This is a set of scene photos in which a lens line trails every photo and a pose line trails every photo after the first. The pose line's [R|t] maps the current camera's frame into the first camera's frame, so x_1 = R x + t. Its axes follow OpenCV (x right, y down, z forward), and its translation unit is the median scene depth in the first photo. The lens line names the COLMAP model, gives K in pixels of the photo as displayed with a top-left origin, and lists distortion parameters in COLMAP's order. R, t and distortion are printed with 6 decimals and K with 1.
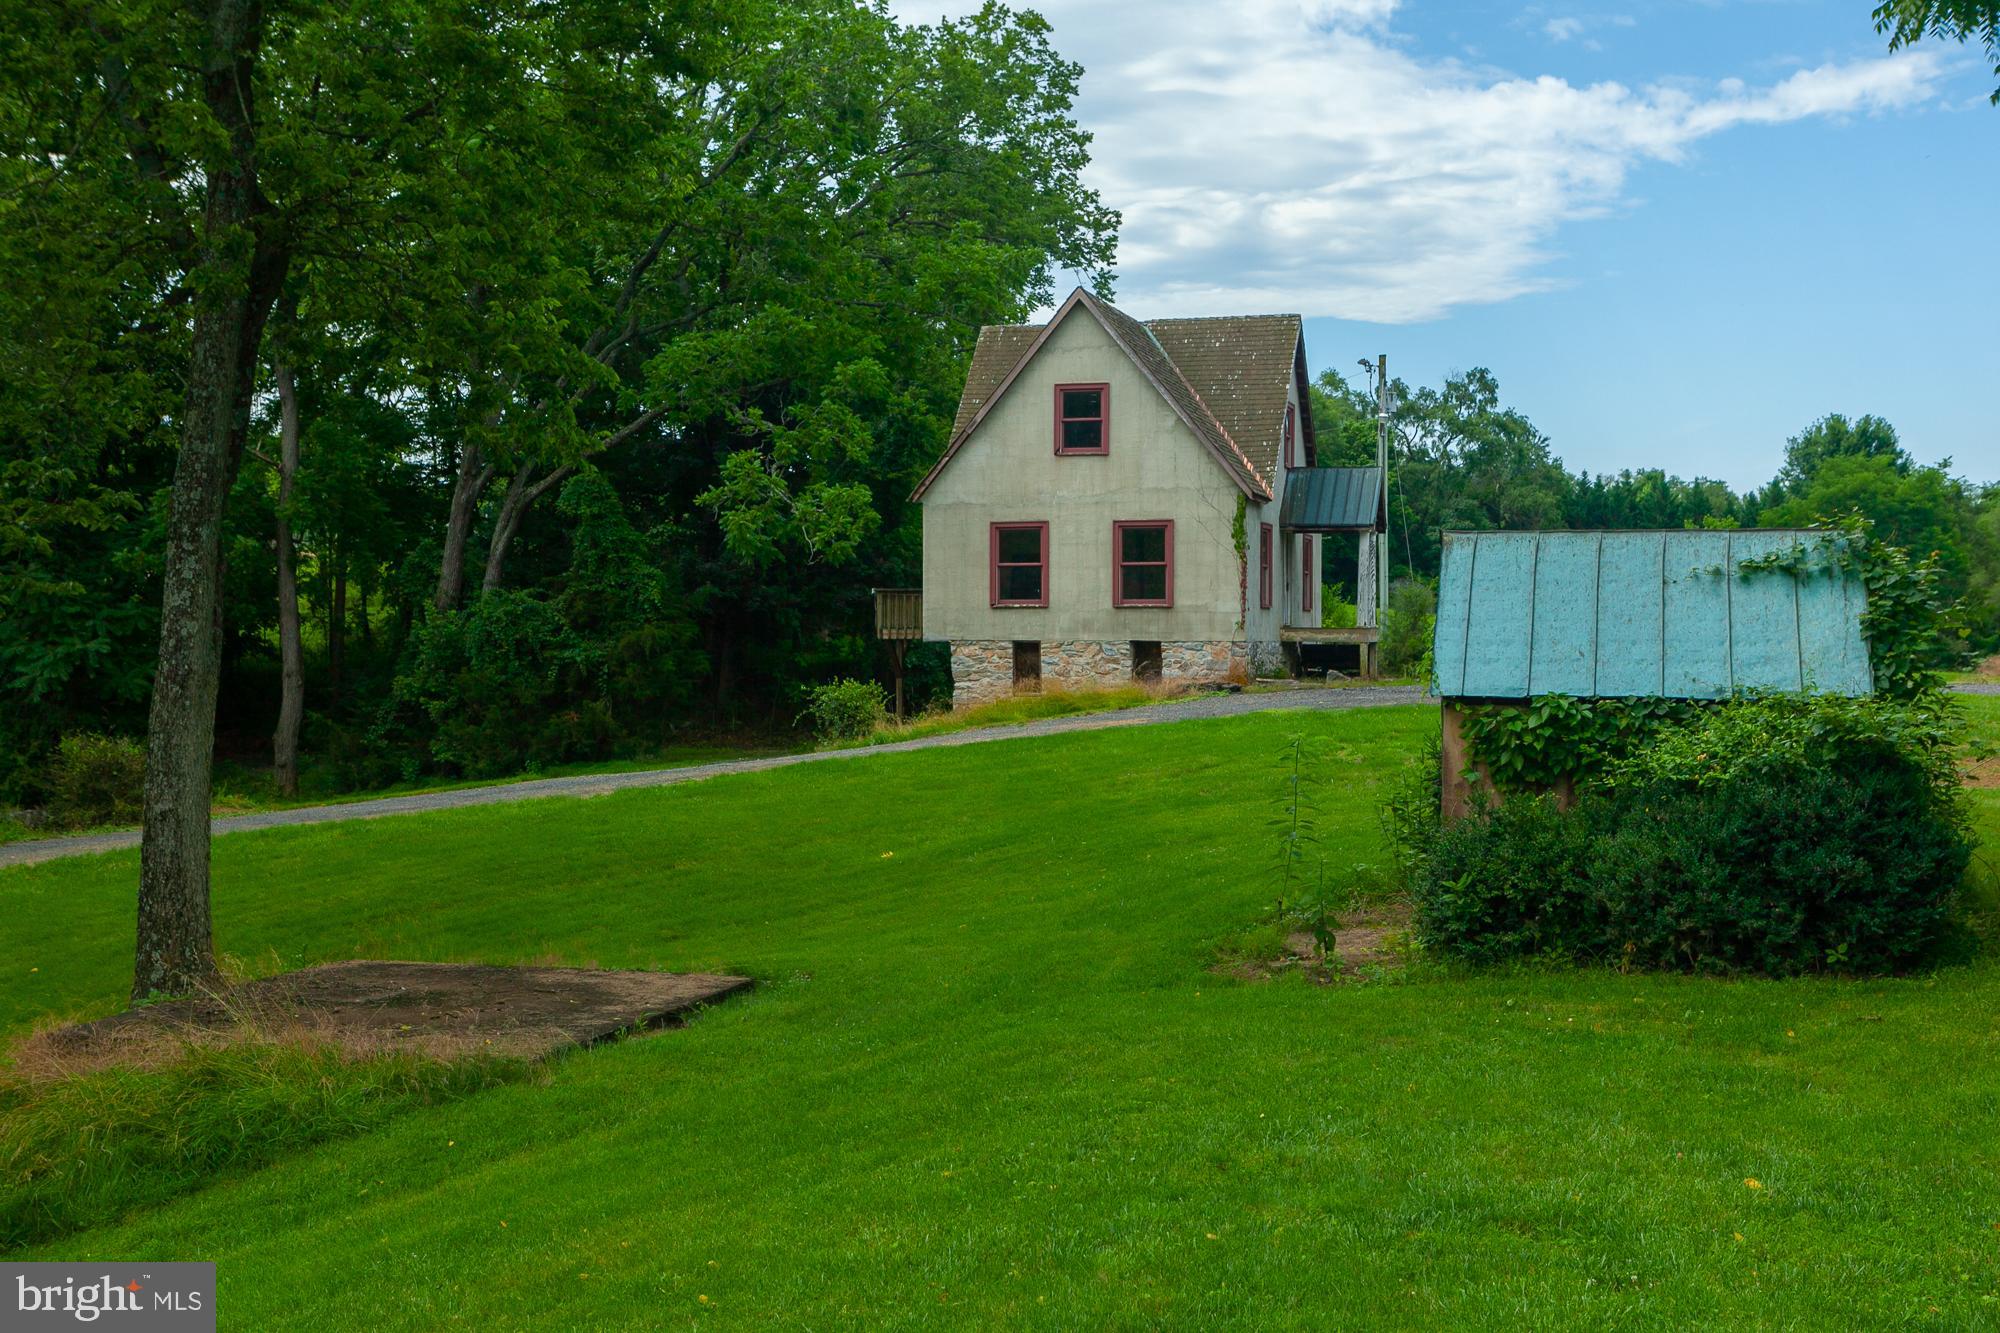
lens RADIAL K [[2417.7, 0, 1000.1], [0, 2417.7, 661.3], [0, 0, 1]] dist [-0.142375, 0.000000]
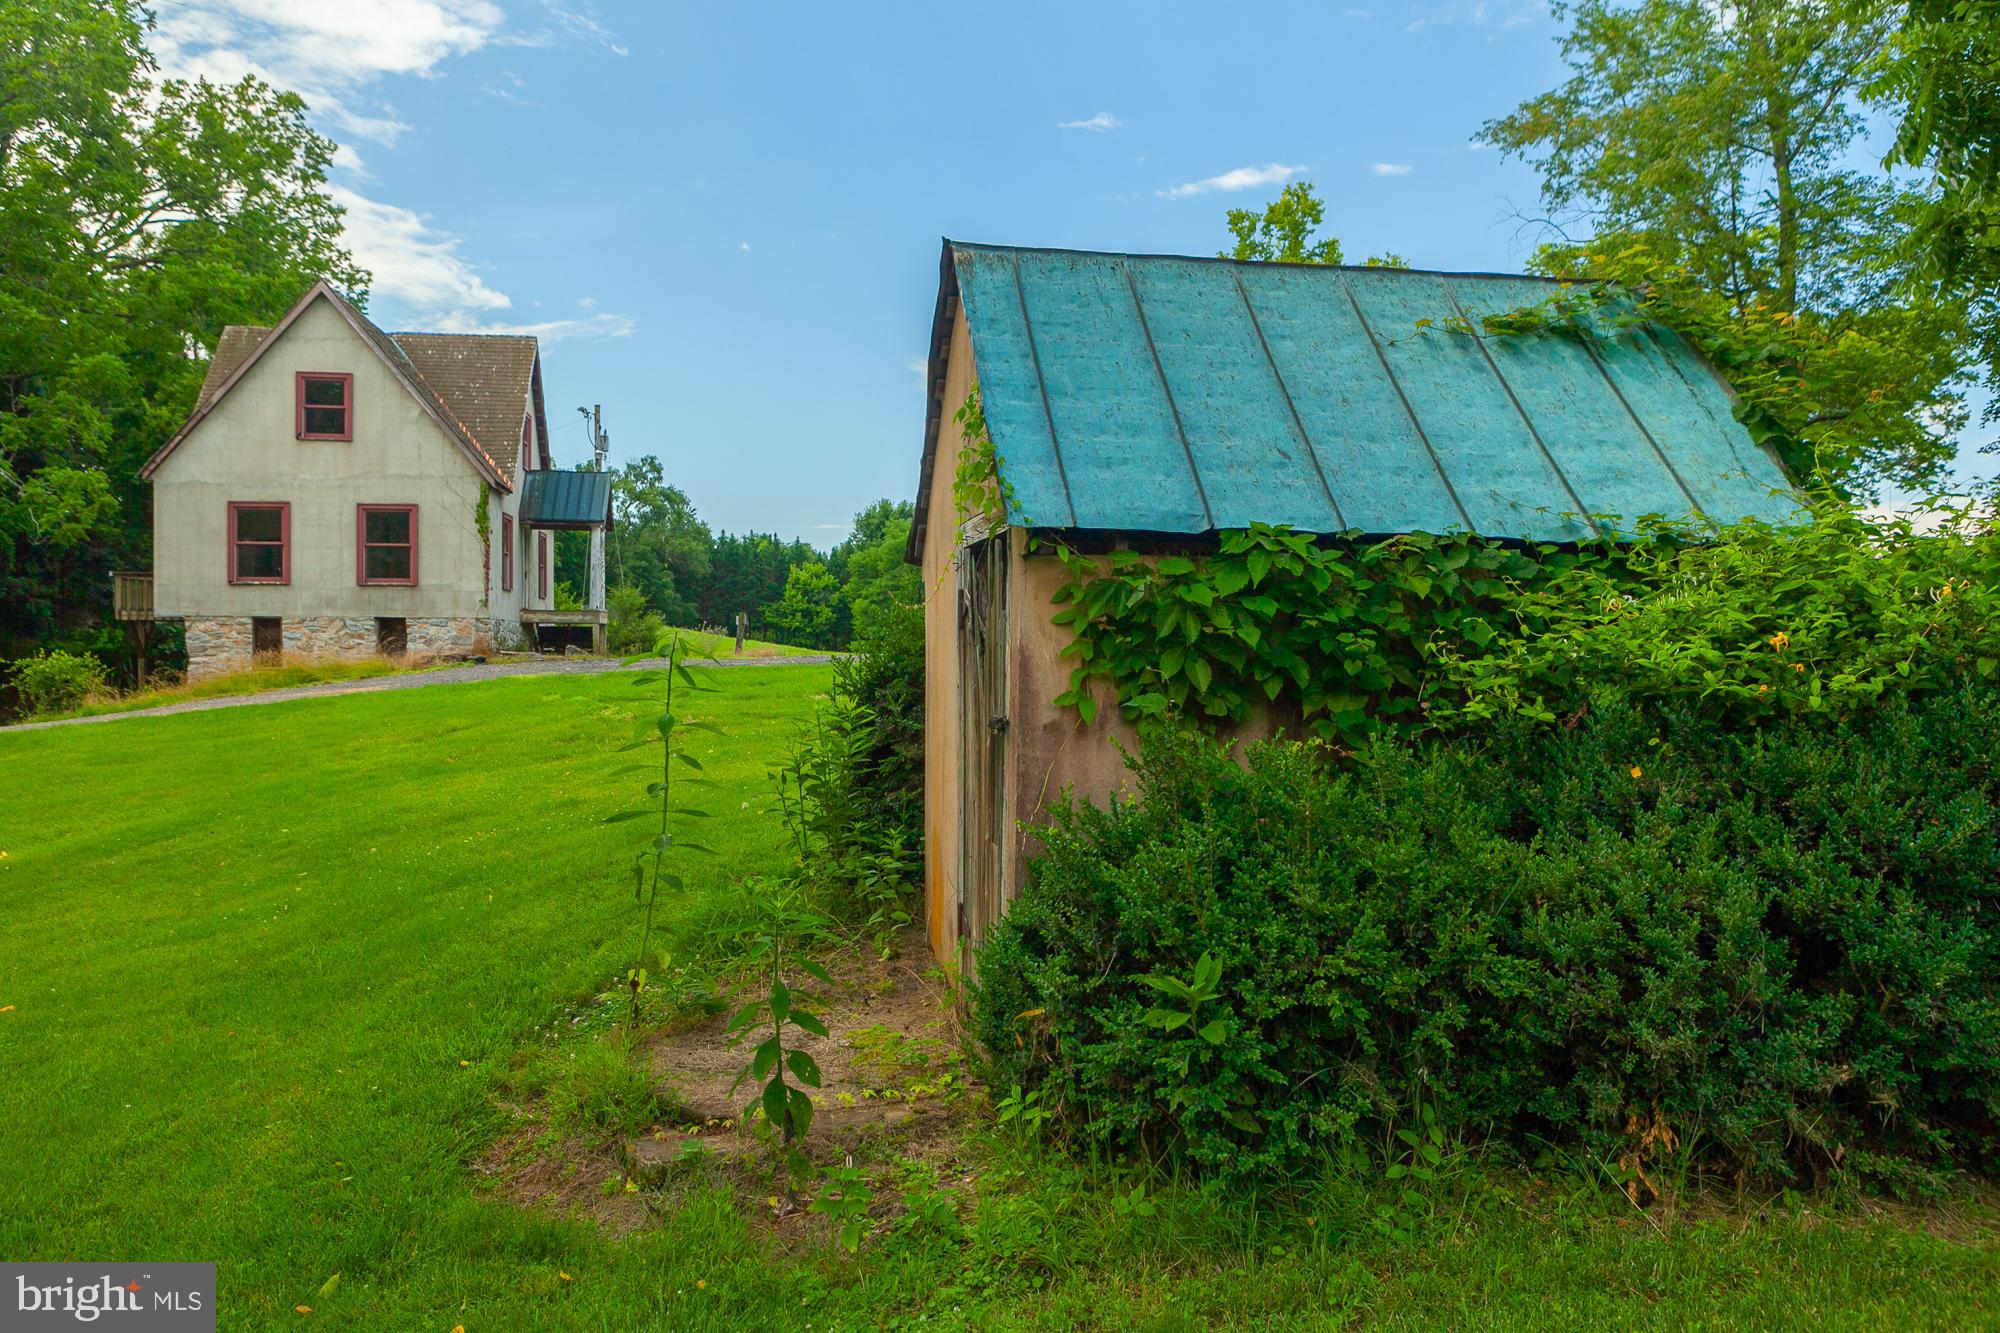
lens RADIAL K [[1543.2, 0, 1000.1], [0, 1543.2, 661.3], [0, 0, 1]] dist [0.001320, -0.005628]
pose [[0.909322, -0.004782, 0.416065, 0.021317], [0.006448, 0.999976, -0.002600, 0.014334], [-0.416043, 0.005047, 0.909331, 0.267688]]
